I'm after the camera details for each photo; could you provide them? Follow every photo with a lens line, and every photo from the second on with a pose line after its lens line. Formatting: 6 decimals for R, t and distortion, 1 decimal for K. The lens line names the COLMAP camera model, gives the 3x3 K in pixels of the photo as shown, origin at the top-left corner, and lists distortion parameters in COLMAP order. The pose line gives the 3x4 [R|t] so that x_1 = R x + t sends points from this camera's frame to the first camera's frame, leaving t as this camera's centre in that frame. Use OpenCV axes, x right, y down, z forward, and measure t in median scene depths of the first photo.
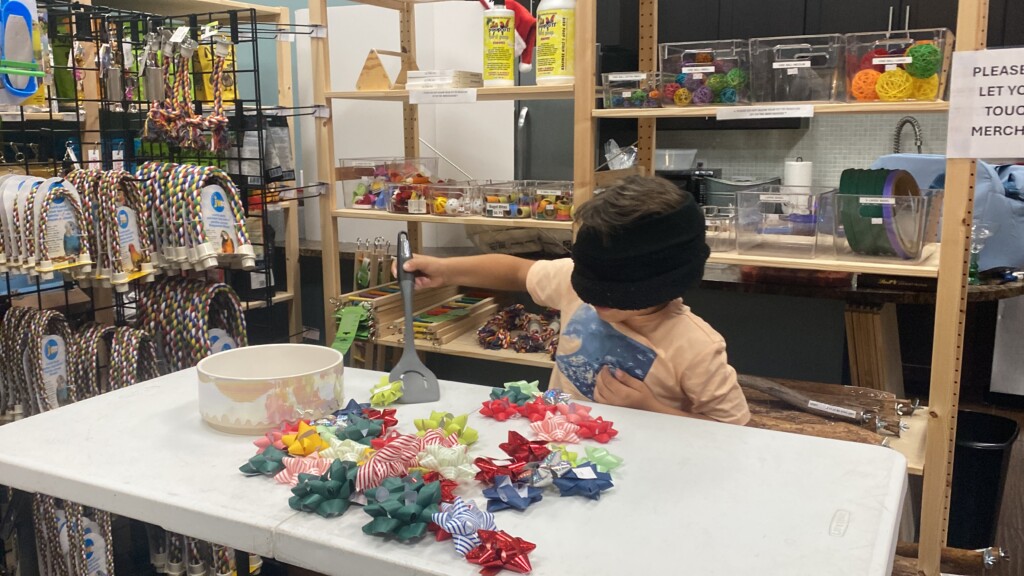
lens RADIAL K [[903.9, 0, 486.5], [0, 903.9, 289.3], [0, 0, 1]] dist [0.035697, -0.058897]
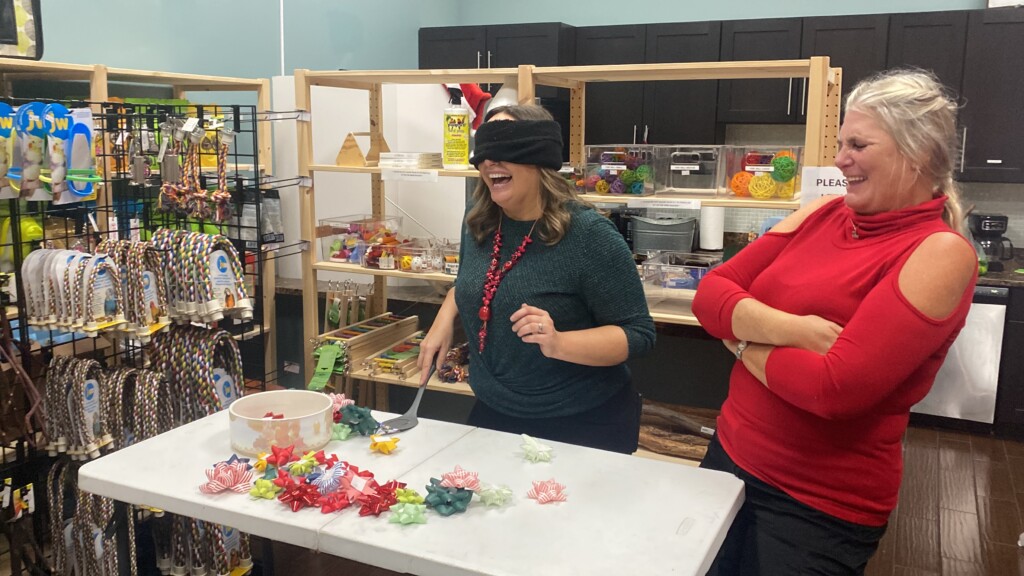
lens RADIAL K [[903.9, 0, 496.0], [0, 903.9, 278.0], [0, 0, 1]] dist [0.035697, -0.058897]
pose [[0.997226, 0.004999, 0.074268, -0.023106], [-0.004011, 0.999901, -0.013451, -0.063713], [-0.074328, 0.013115, 0.997148, -0.229068]]
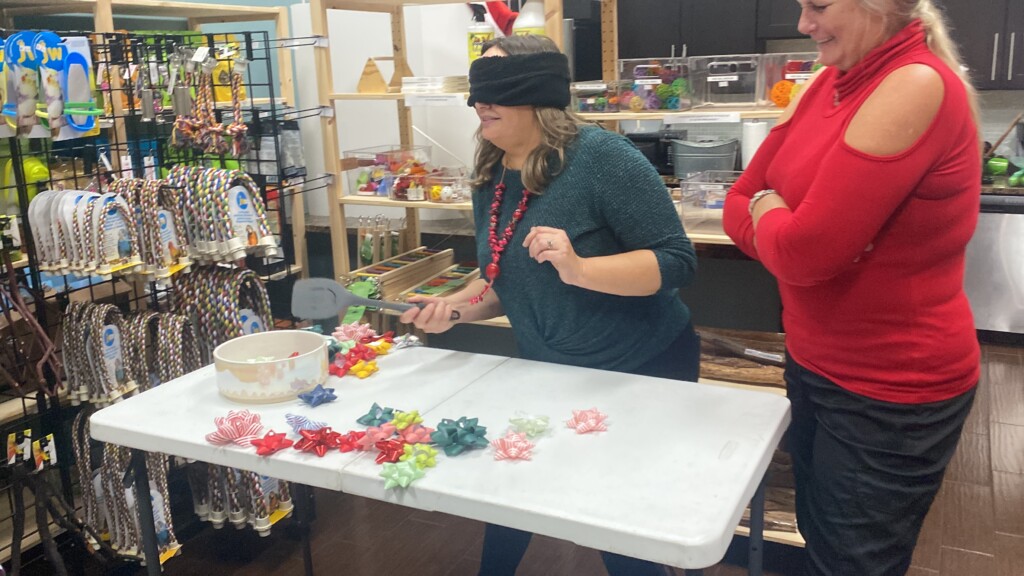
lens RADIAL K [[903.9, 0, 545.9], [0, 903.9, 268.4], [0, 0, 1]] dist [0.035697, -0.058897]
pose [[0.996199, -0.038596, 0.078090, -0.005211], [0.034988, 0.998279, 0.047055, -0.051325], [-0.079772, -0.044144, 0.995835, -0.183995]]
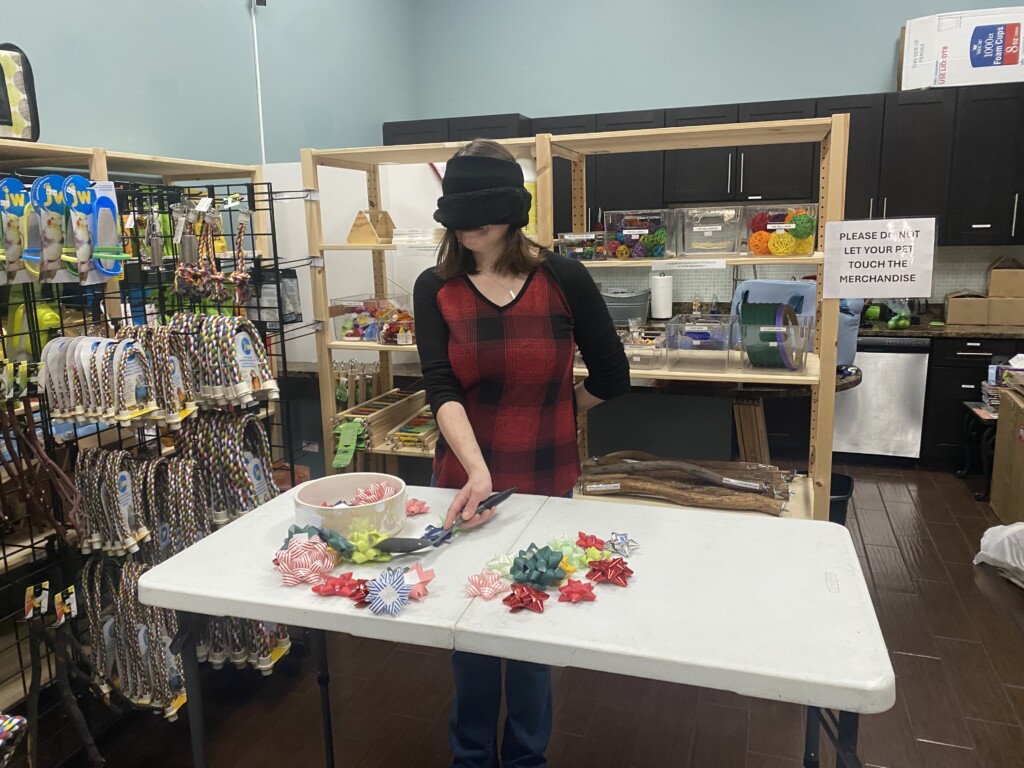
lens RADIAL K [[786.0, 0, 503.2], [0, 786.0, 379.4], [0, 0, 1]] dist [0.035155, -0.052688]
pose [[0.983231, -0.050773, 0.175154, -0.150159], [0.048910, 0.998691, 0.014940, -0.052150], [-0.175684, -0.006123, 0.984428, -0.074302]]
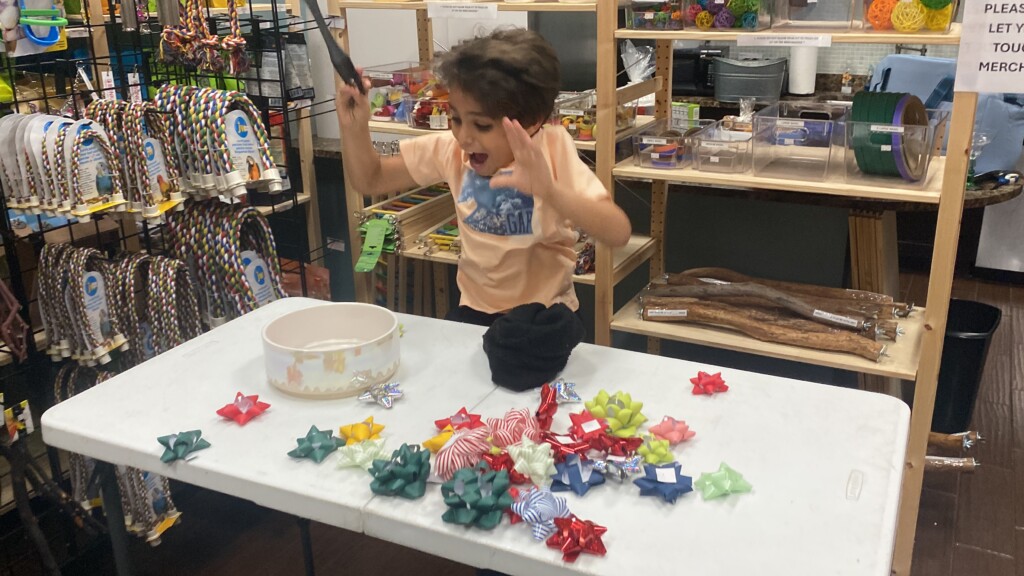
lens RADIAL K [[903.9, 0, 539.1], [0, 903.9, 288.1], [0, 0, 1]] dist [0.035697, -0.058897]
pose [[0.997962, -0.024457, 0.058946, -0.032663], [0.014536, 0.986484, 0.163212, -0.080472], [-0.062141, -0.162022, 0.984829, -0.033557]]
